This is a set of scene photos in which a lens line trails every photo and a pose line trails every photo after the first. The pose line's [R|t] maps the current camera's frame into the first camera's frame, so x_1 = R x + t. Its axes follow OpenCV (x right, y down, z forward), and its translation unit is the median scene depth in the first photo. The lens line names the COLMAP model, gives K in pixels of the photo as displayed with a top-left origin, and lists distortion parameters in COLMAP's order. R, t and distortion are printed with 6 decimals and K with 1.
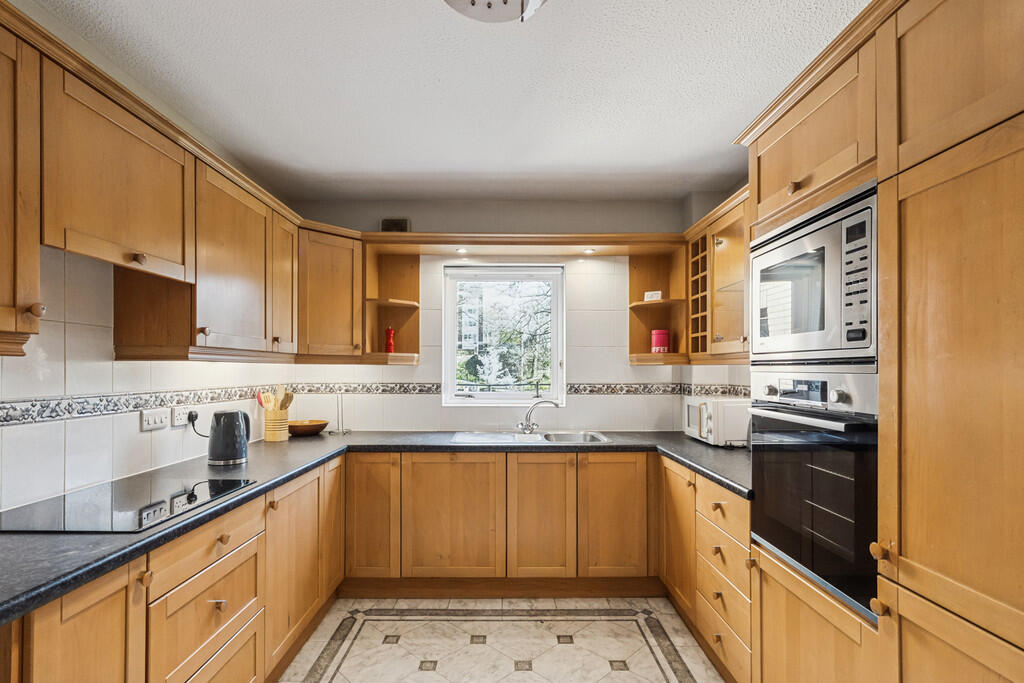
lens RADIAL K [[495.1, 0, 509.2], [0, 495.1, 369.3], [0, 0, 1]] dist [-0.001401, 0.007564]
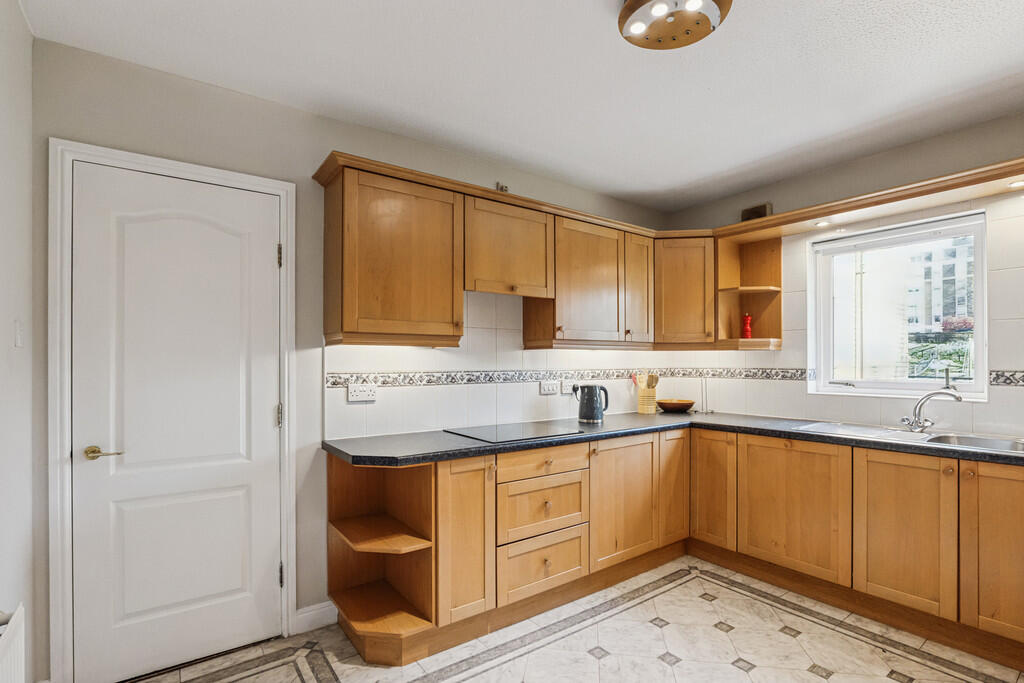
lens RADIAL K [[496.9, 0, 512.7], [0, 496.9, 363.4], [0, 0, 1]] dist [-0.000831, 0.000430]
pose [[0.589041, -0.001623, -0.808102, 0.359050], [0.004170, 0.999991, 0.001032, 0.017469], [0.808092, -0.003977, 0.589042, -0.004733]]
